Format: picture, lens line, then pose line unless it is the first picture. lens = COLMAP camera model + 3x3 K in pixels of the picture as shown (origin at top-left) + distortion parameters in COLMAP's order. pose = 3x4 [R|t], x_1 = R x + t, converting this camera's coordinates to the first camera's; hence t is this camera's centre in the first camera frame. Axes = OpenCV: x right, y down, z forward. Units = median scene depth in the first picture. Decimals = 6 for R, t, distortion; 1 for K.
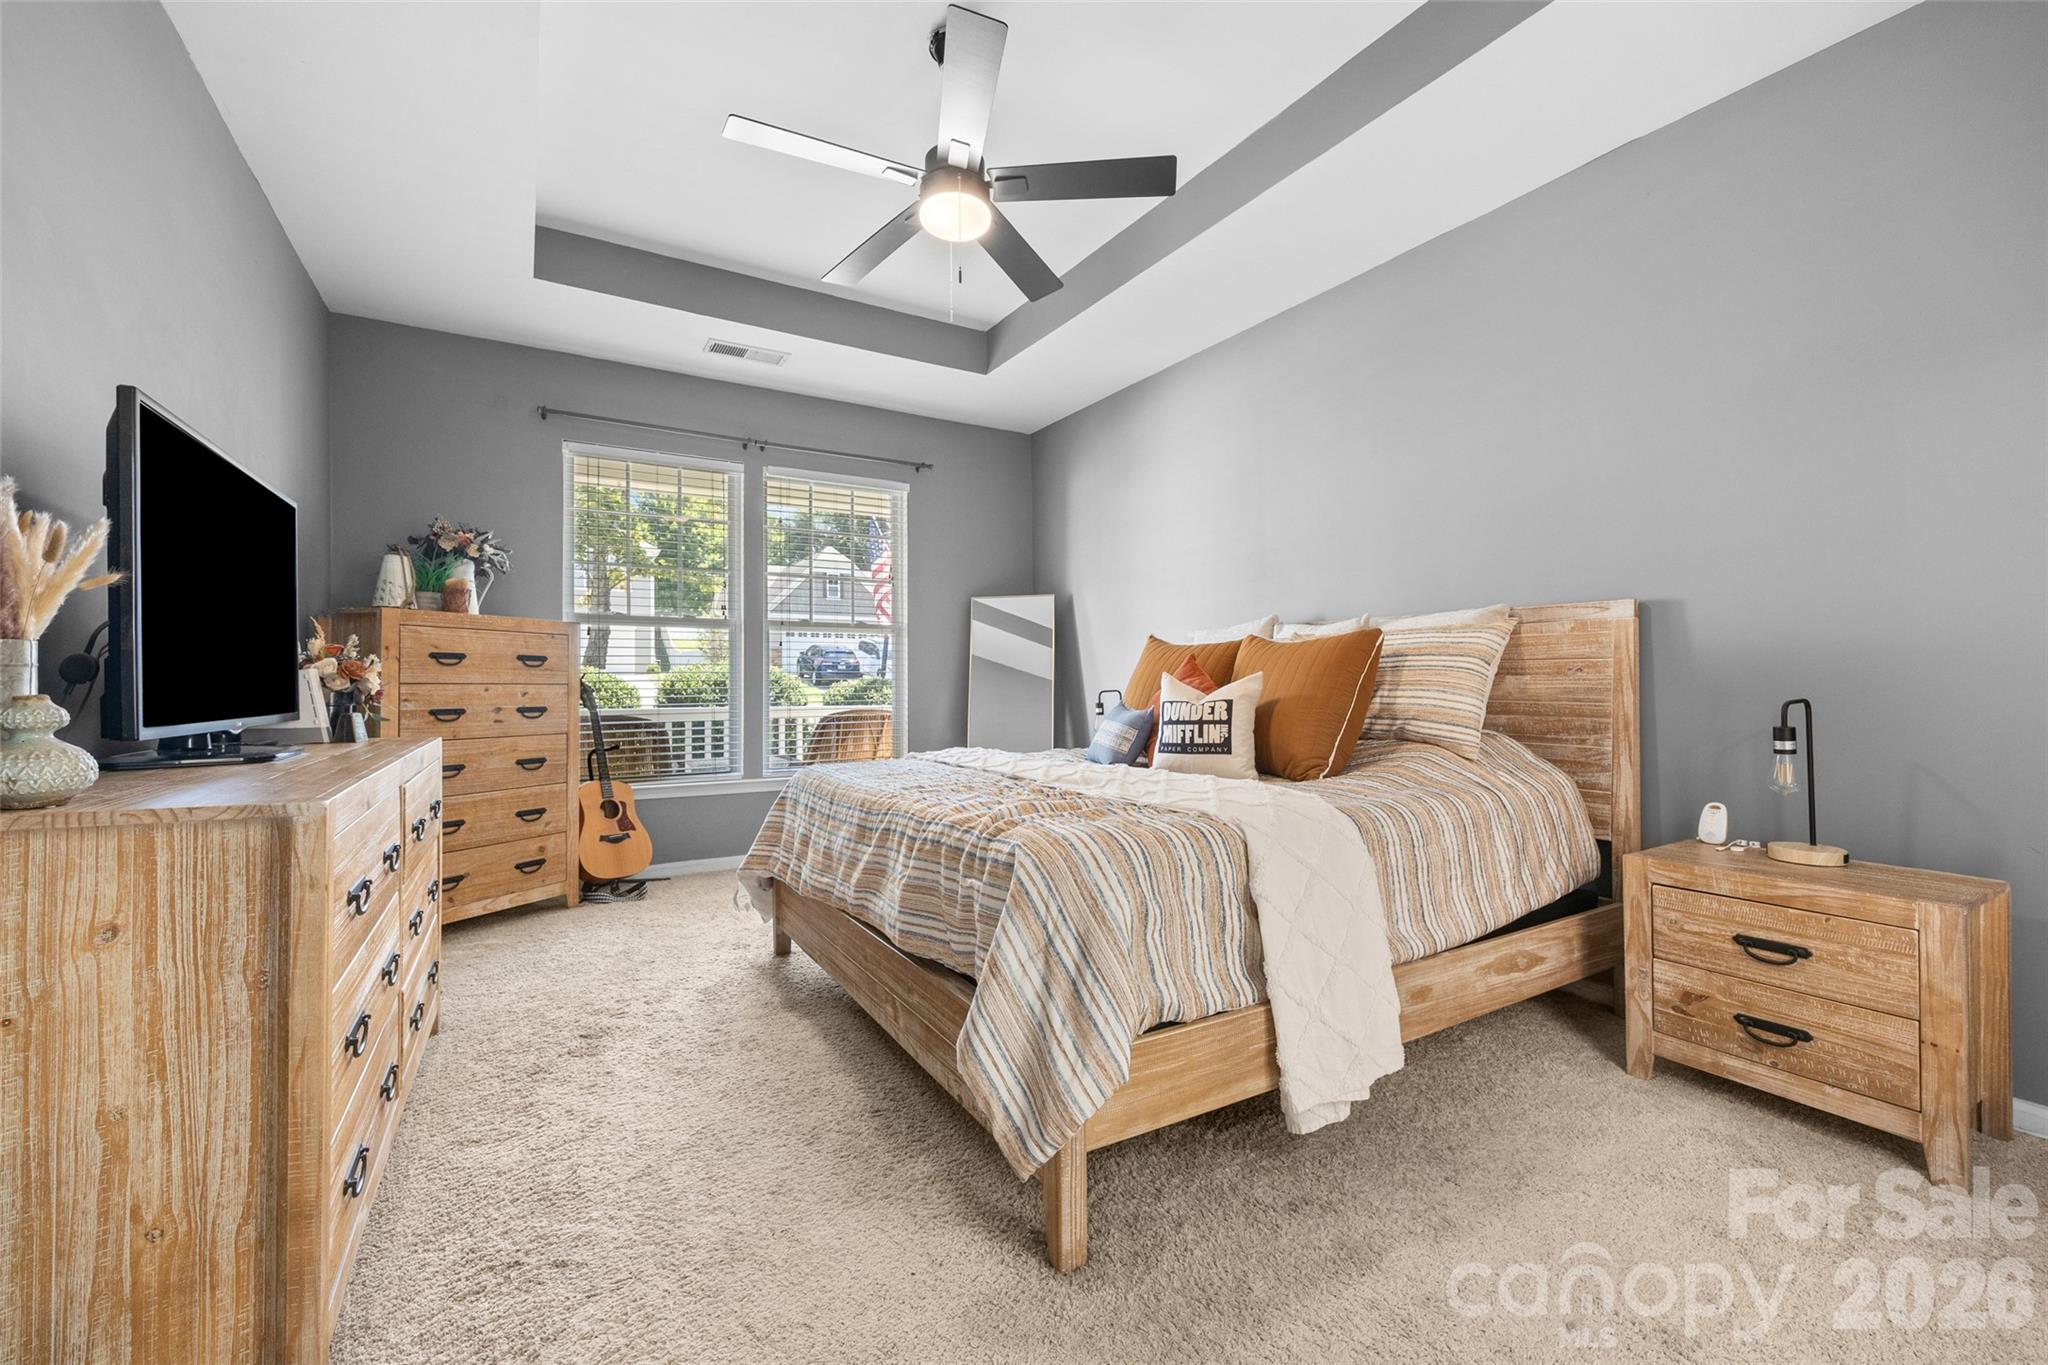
lens RADIAL K [[824.5, 0, 1024.2], [0, 824.5, 671.5], [0, 0, 1]] dist [-0.008116, 0.001309]
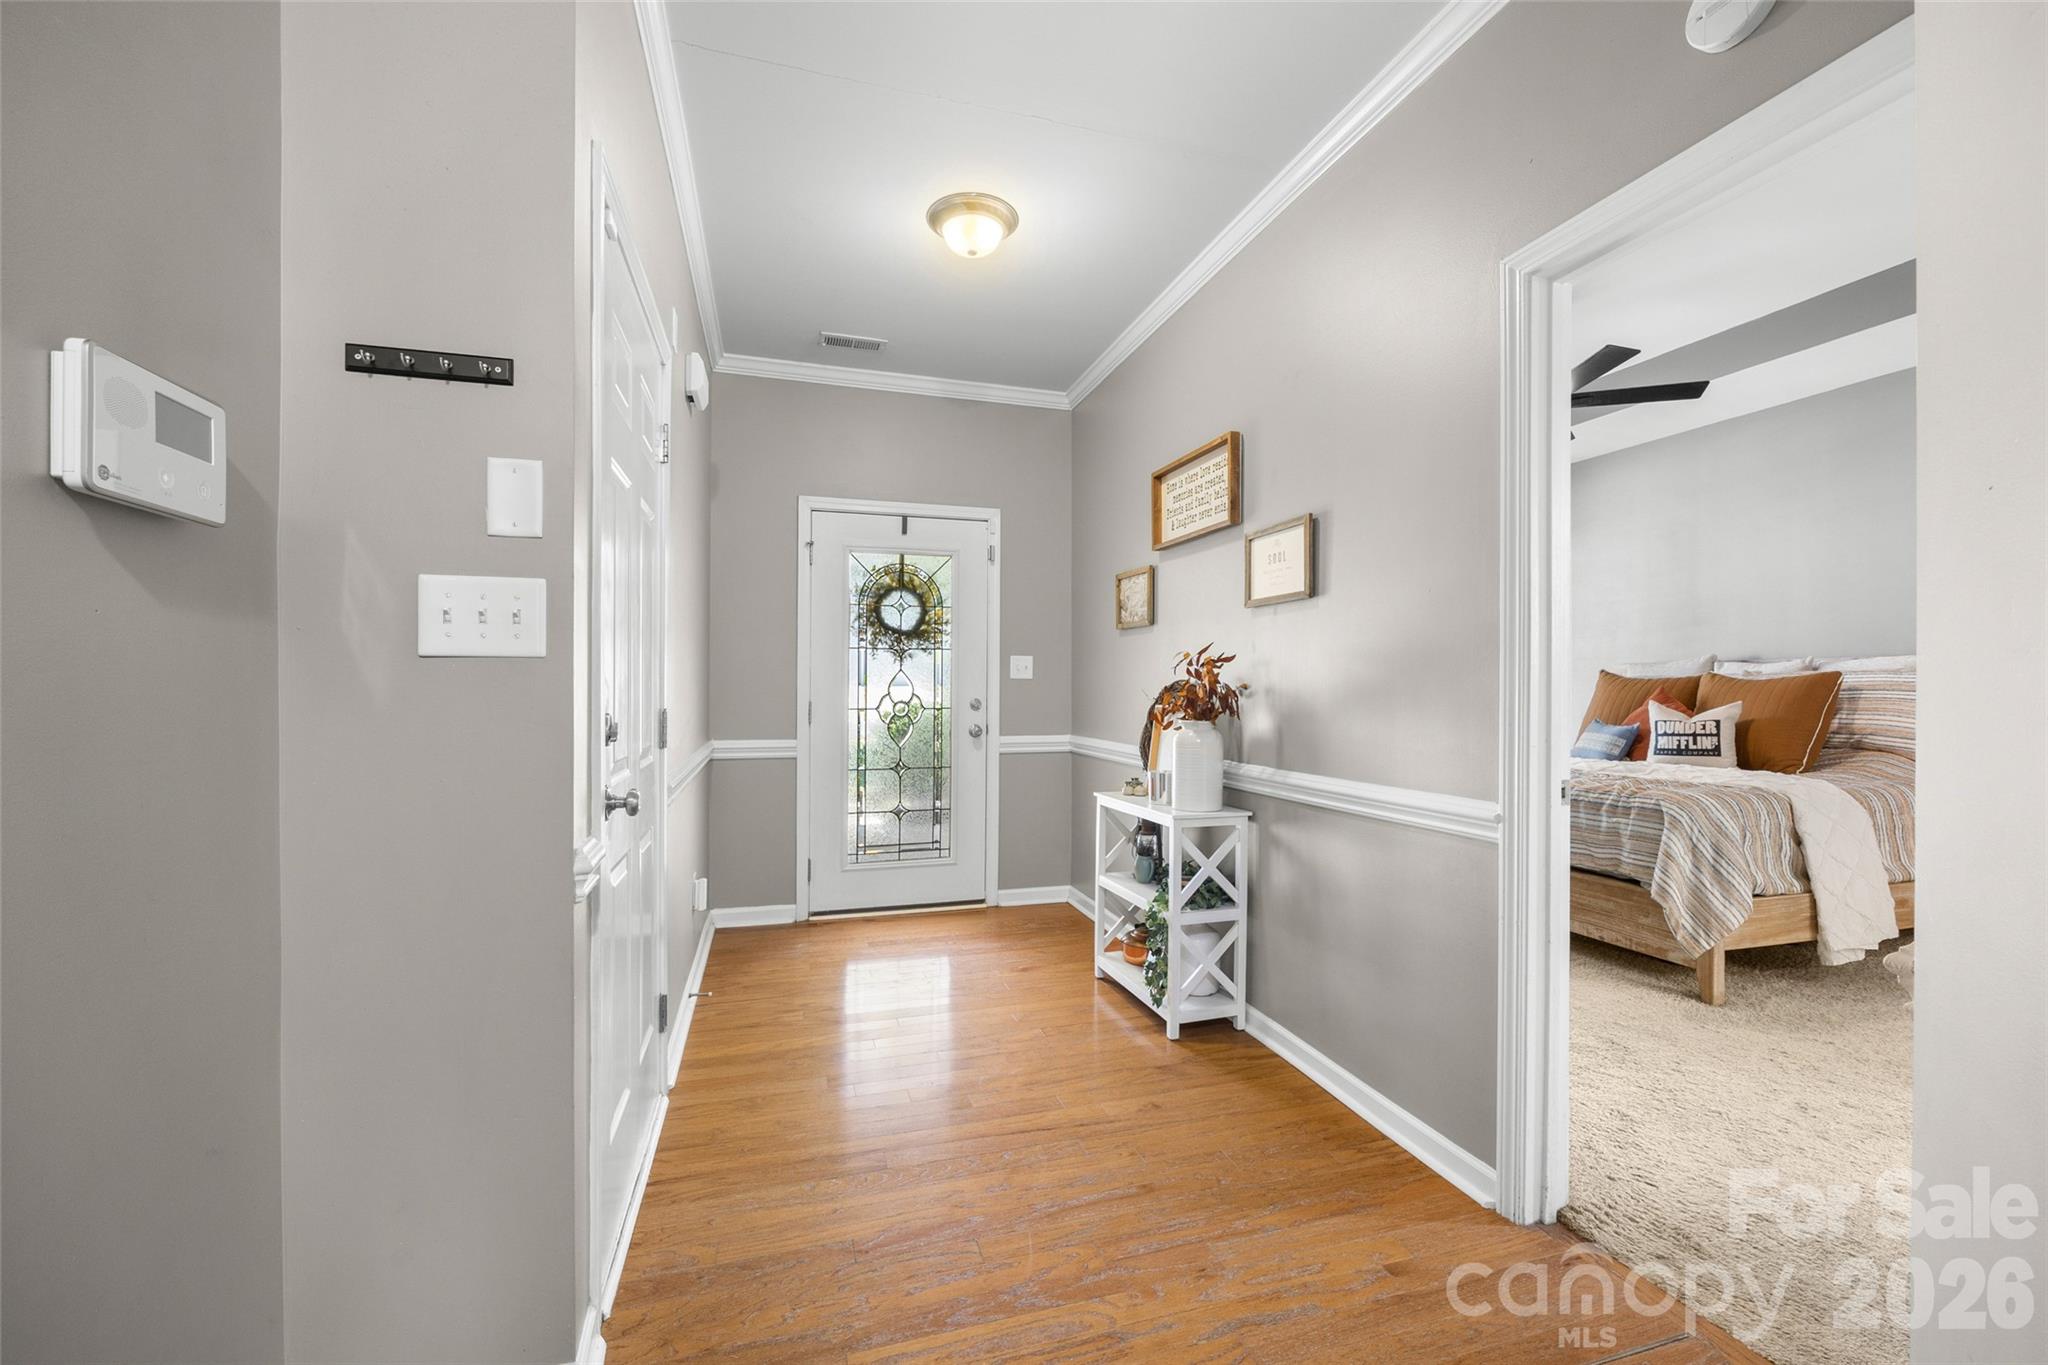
lens RADIAL K [[824.5, 0, 1024.4], [0, 824.5, 700.0], [0, 0, 1]] dist [-0.008116, 0.001309]
pose [[0.970463, 0.002876, -0.241231, -0.636519], [0.002884, 0.999719, 0.023521, -0.041880], [0.241231, -0.023522, 0.970183, -0.769965]]
